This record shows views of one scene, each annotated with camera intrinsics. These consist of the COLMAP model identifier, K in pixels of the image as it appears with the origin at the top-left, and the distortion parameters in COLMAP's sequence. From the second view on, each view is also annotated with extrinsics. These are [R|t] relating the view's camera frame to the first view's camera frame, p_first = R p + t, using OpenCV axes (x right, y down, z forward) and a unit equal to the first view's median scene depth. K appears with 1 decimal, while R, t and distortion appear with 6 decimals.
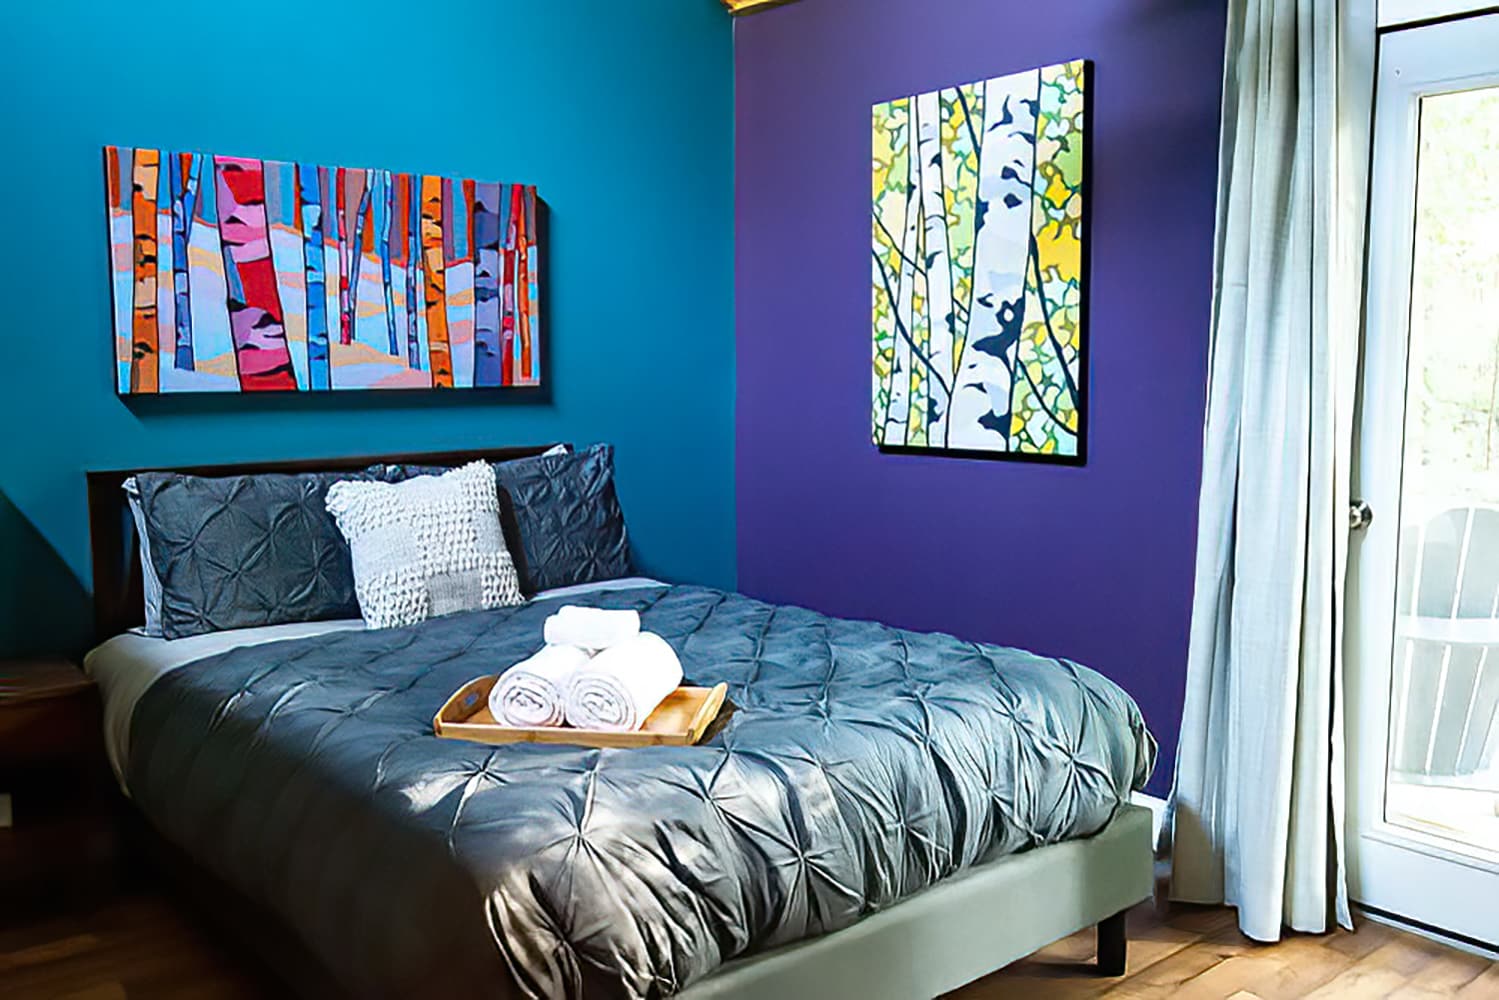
lens RADIAL K [[1317.3, 0, 749.5], [0, 1317.3, 500.0], [0, 0, 1]] dist [0.009778, 0.002857]
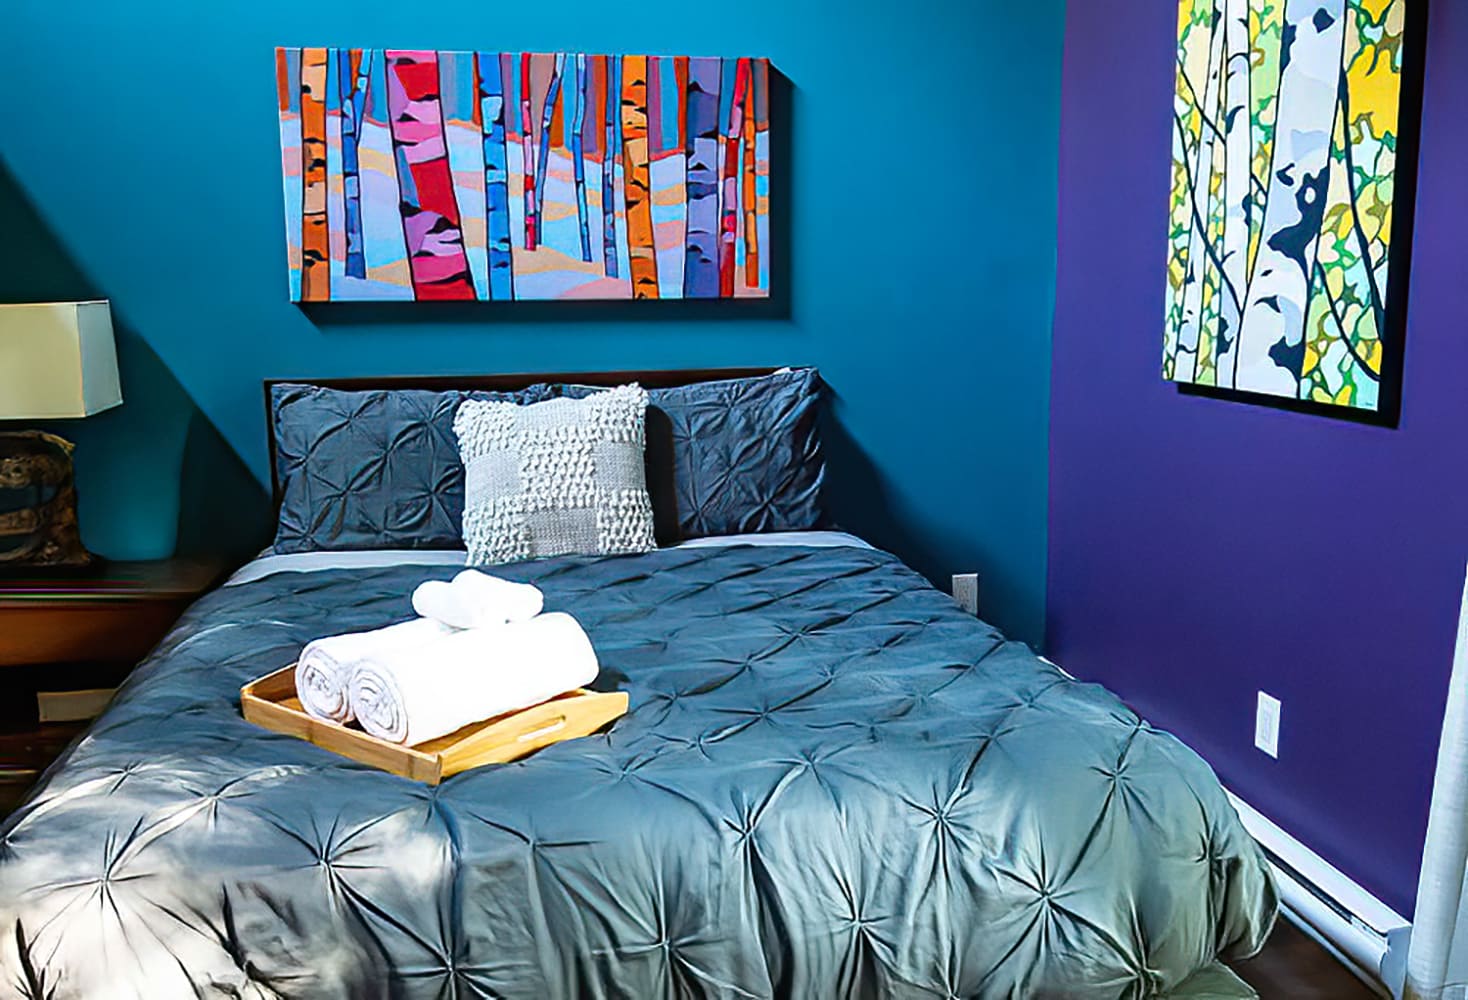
lens RADIAL K [[1322.3, 0, 734.0], [0, 1322.3, 500.0], [0, 0, 1]] dist [0.035047, -0.077471]
pose [[0.868928, 0.082037, -0.488093, 0.288581], [-0.049602, 0.995637, 0.079039, -0.025518], [0.492447, -0.044469, 0.869206, 0.268116]]
